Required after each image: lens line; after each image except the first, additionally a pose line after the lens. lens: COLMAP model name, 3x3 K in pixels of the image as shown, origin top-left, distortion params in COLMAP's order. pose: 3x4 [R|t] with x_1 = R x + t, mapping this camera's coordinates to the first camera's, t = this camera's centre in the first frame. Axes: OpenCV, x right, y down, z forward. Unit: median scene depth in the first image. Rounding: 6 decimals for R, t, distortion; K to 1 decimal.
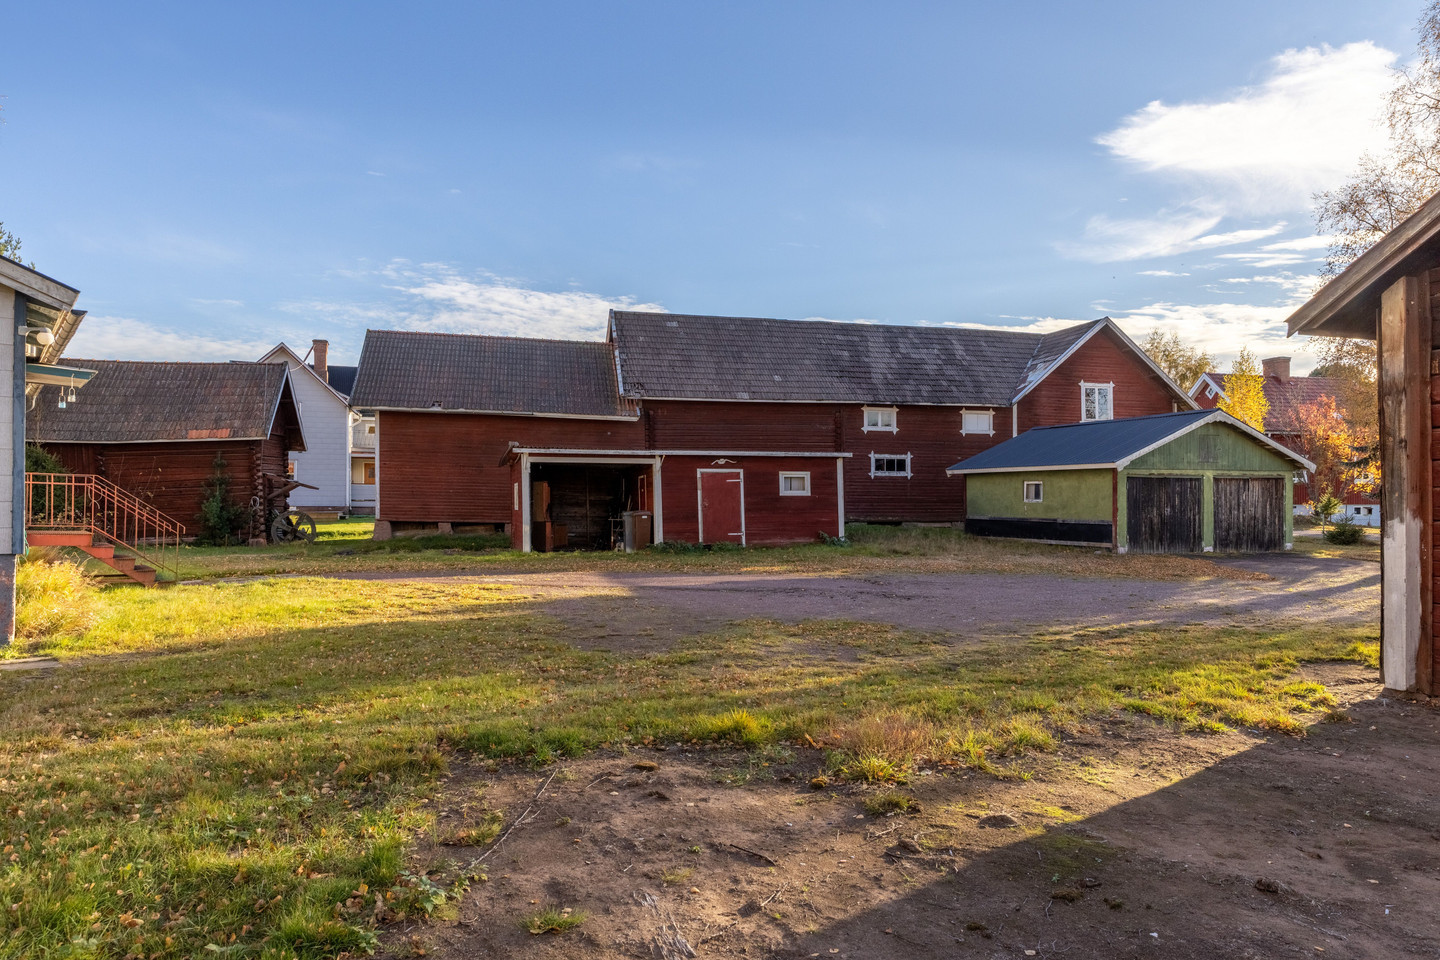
lens RADIAL K [[990.9, 0, 713.5], [0, 990.9, 482.0], [0, 0, 1]] dist [0.008546, 0.000346]
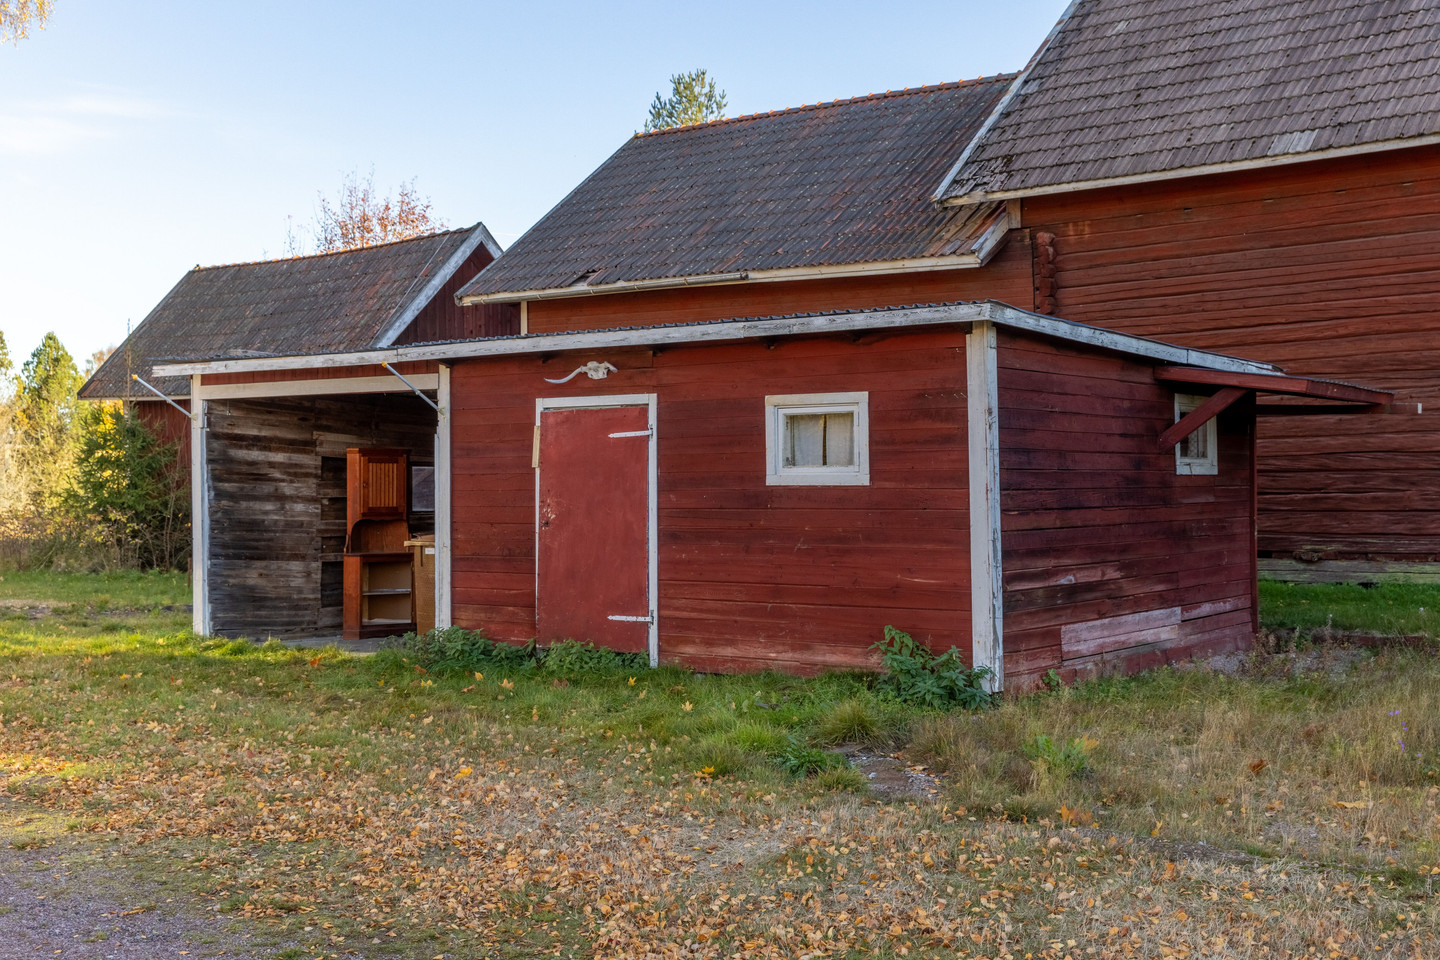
lens RADIAL K [[1695.2, 0, 722.2], [0, 1695.2, 482.1], [0, 0, 1]] dist [0.047136, 0.000000]
pose [[0.601099, -0.003889, -0.799165, 0.332468], [0.017007, 0.999824, 0.007926, 0.007016], [0.798994, -0.018356, 0.601059, 0.555244]]
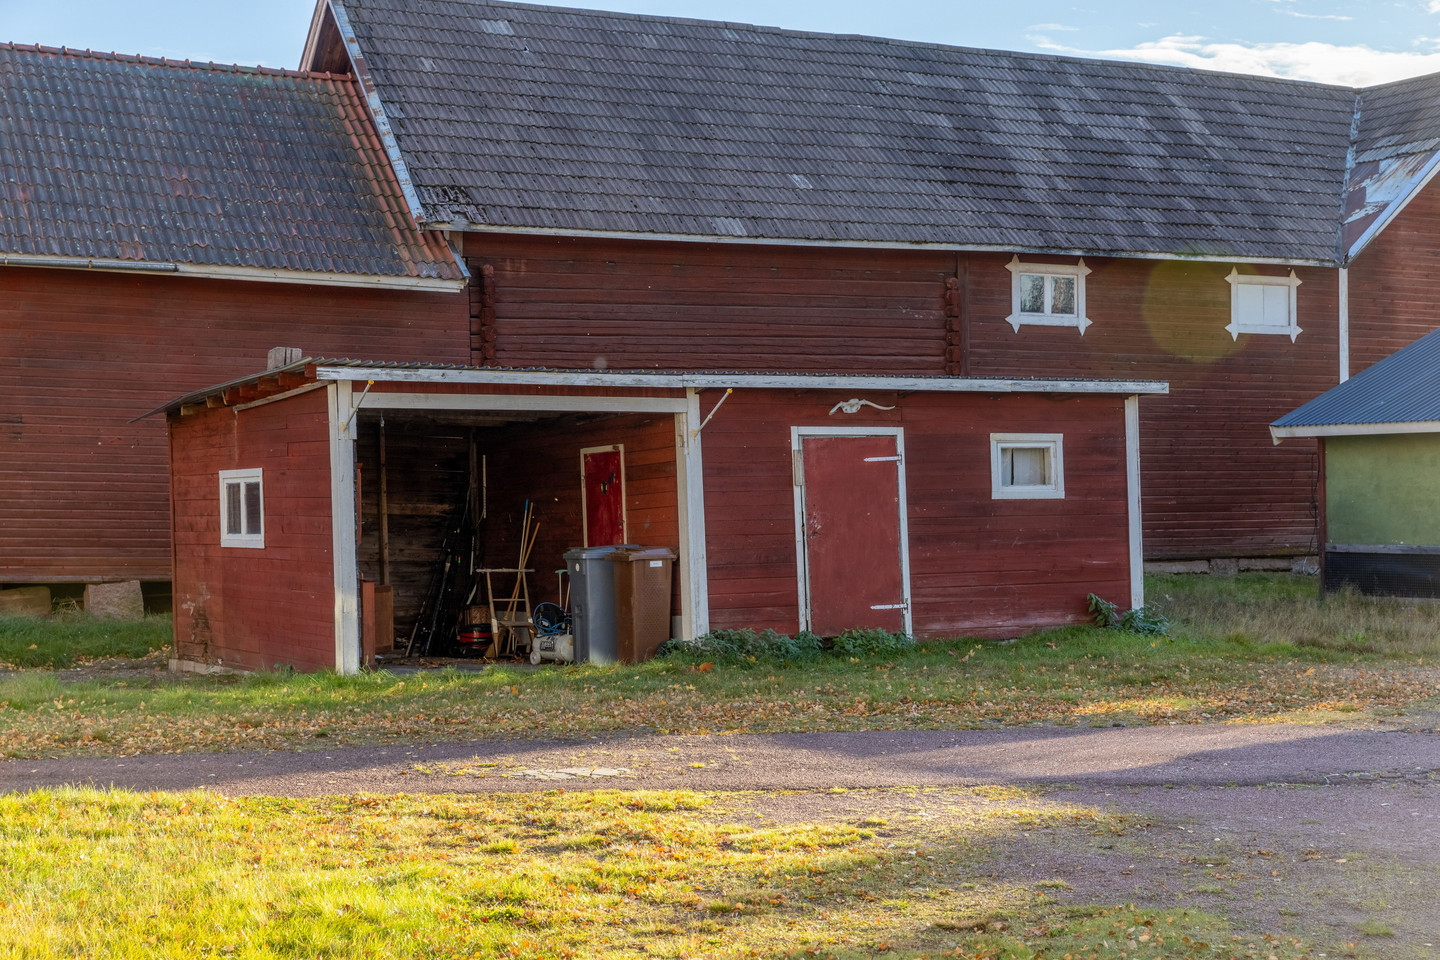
lens RADIAL K [[2445.8, 0, 722.5], [0, 2445.8, 481.5], [0, 0, 1]] dist [0.018008, 0.000000]
pose [[0.971152, -0.008110, 0.238325, -0.190567], [0.005396, 0.999913, 0.012041, -0.003277], [-0.238402, -0.010407, 0.971111, 0.114267]]
